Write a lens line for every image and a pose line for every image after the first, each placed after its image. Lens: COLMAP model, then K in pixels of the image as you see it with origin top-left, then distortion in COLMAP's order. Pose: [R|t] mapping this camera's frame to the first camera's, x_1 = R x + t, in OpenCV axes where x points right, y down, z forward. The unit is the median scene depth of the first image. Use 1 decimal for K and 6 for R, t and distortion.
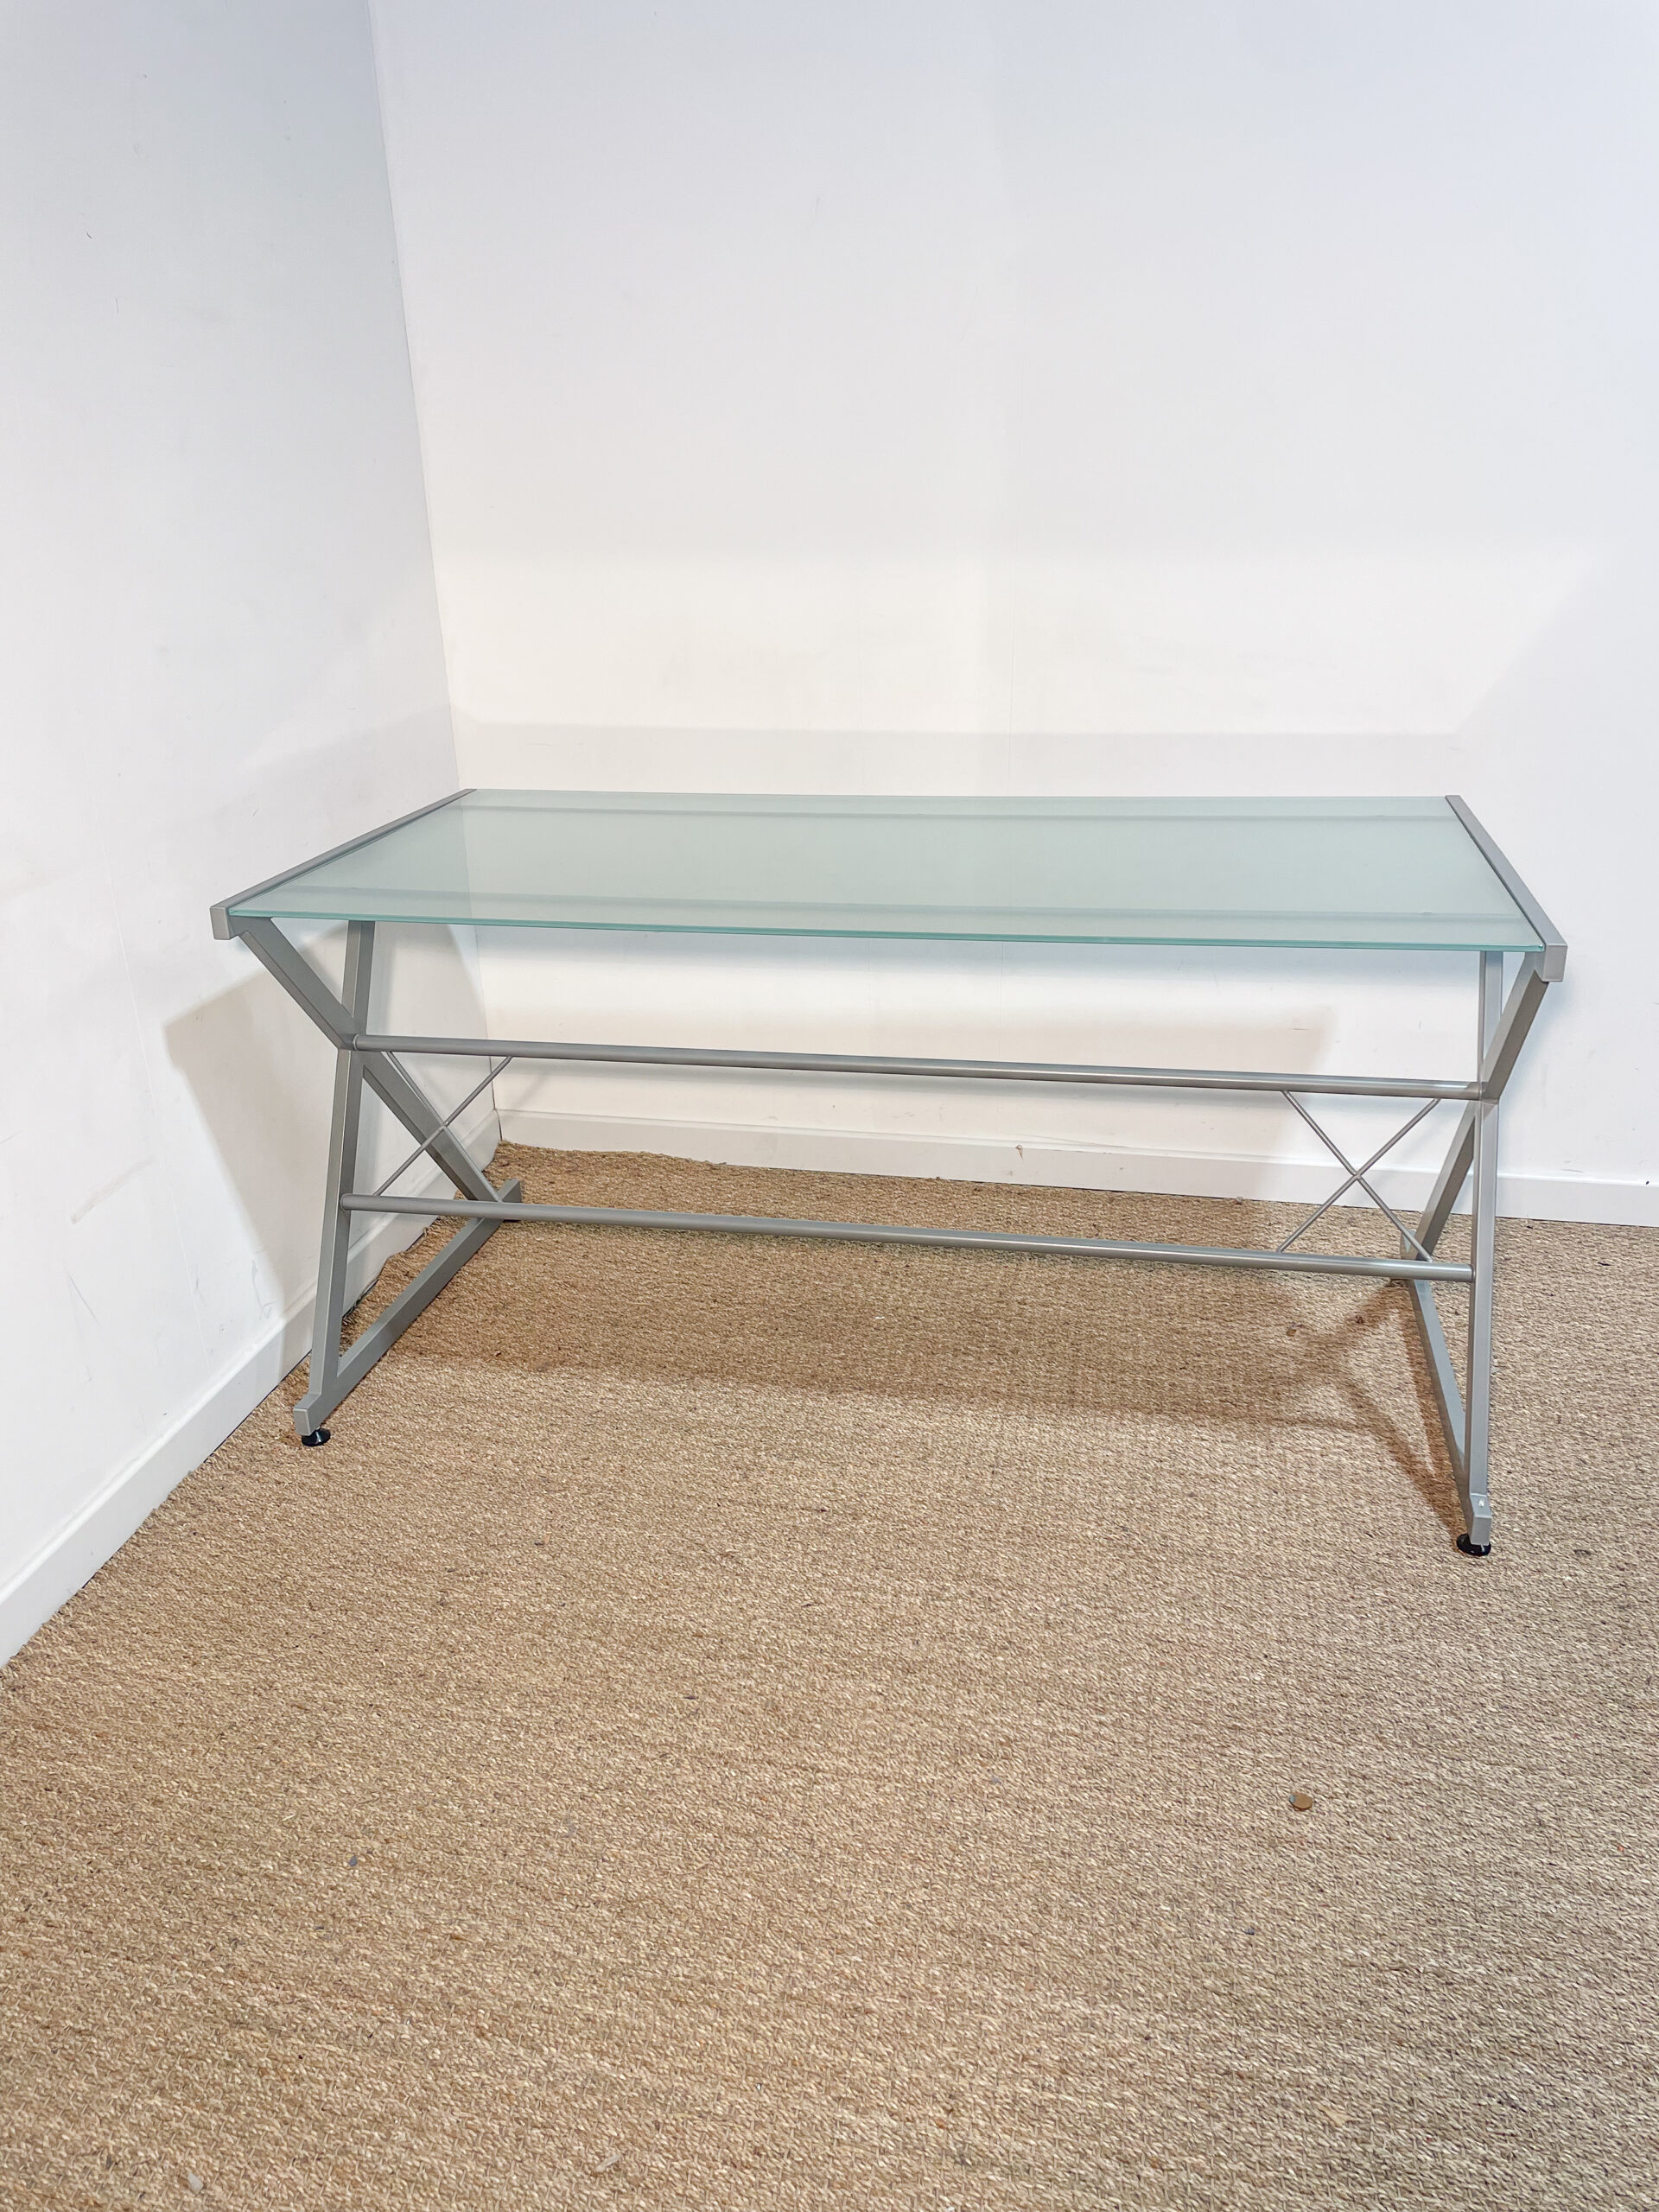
lens RADIAL K [[1723.4, 0, 780.0], [0, 1723.4, 1137.9], [0, 0, 1]] dist [0.087232, -0.145159]
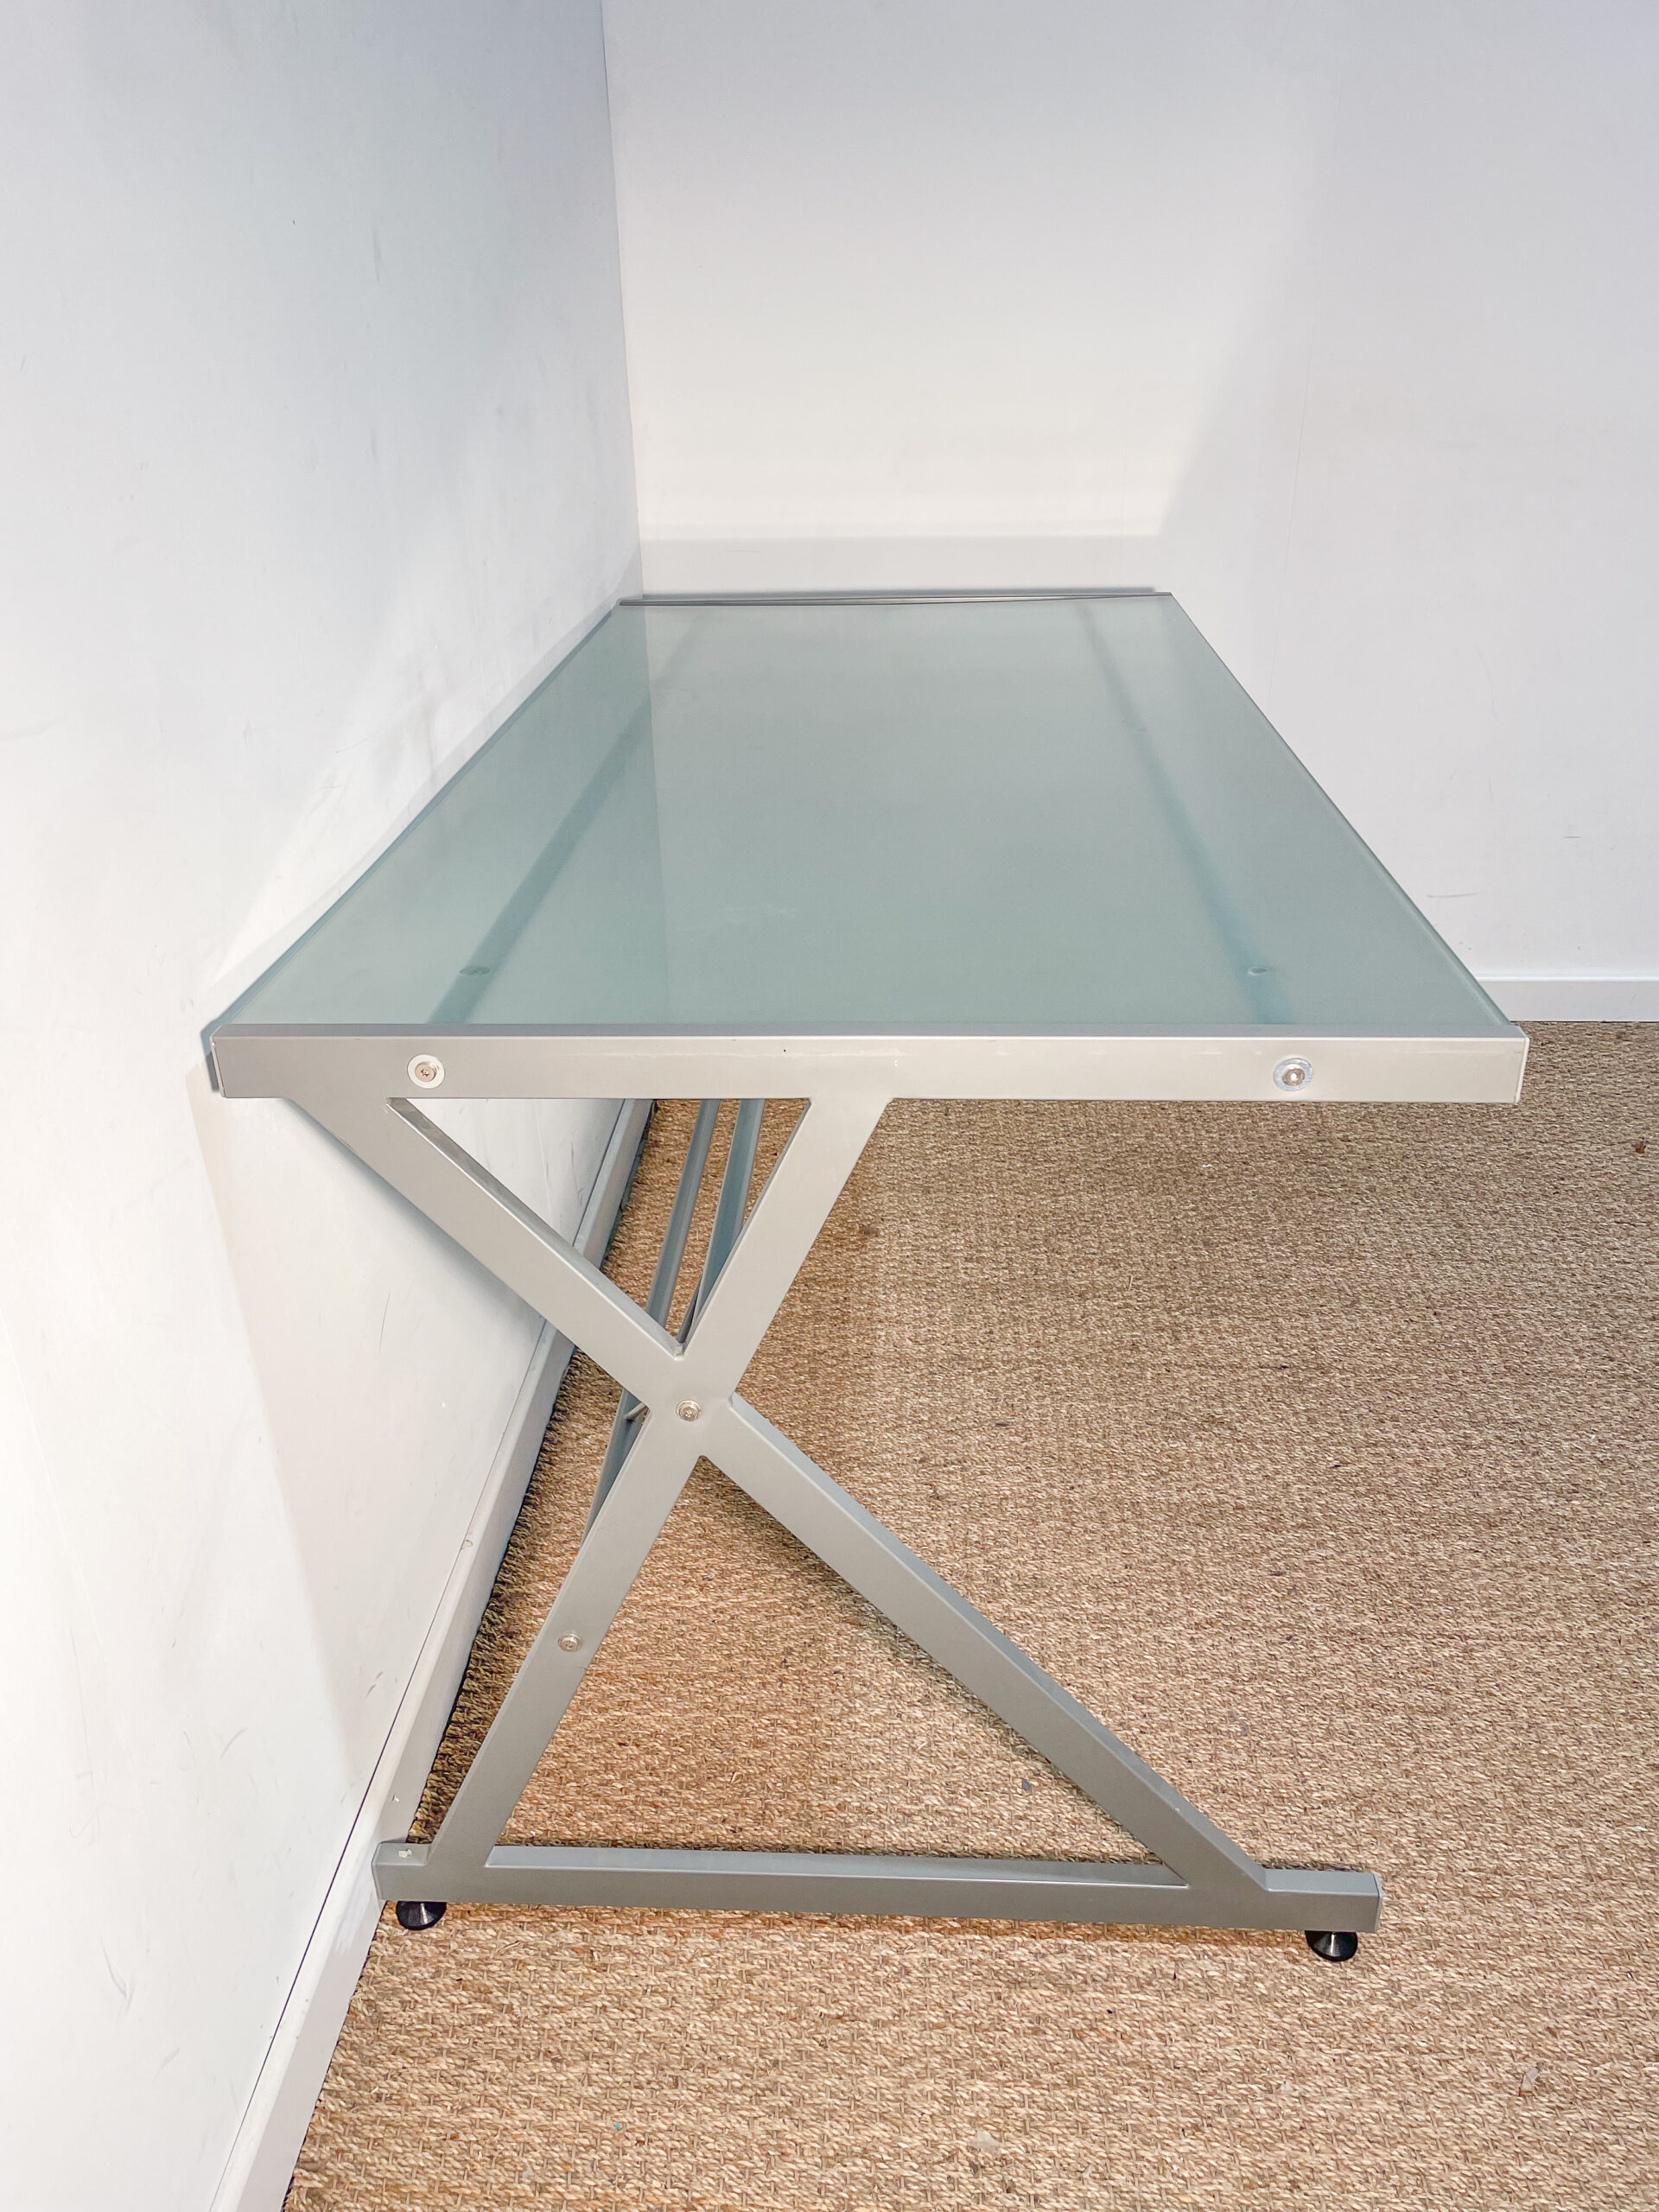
lens RADIAL K [[1723.4, 0, 780.0], [0, 1723.4, 1137.9], [0, 0, 1]] dist [0.087232, -0.145159]
pose [[0.988843, -0.062583, 0.135178, -0.451384], [0.053407, 0.996083, 0.070470, 0.016845], [-0.139059, -0.062464, 0.988312, 0.158298]]
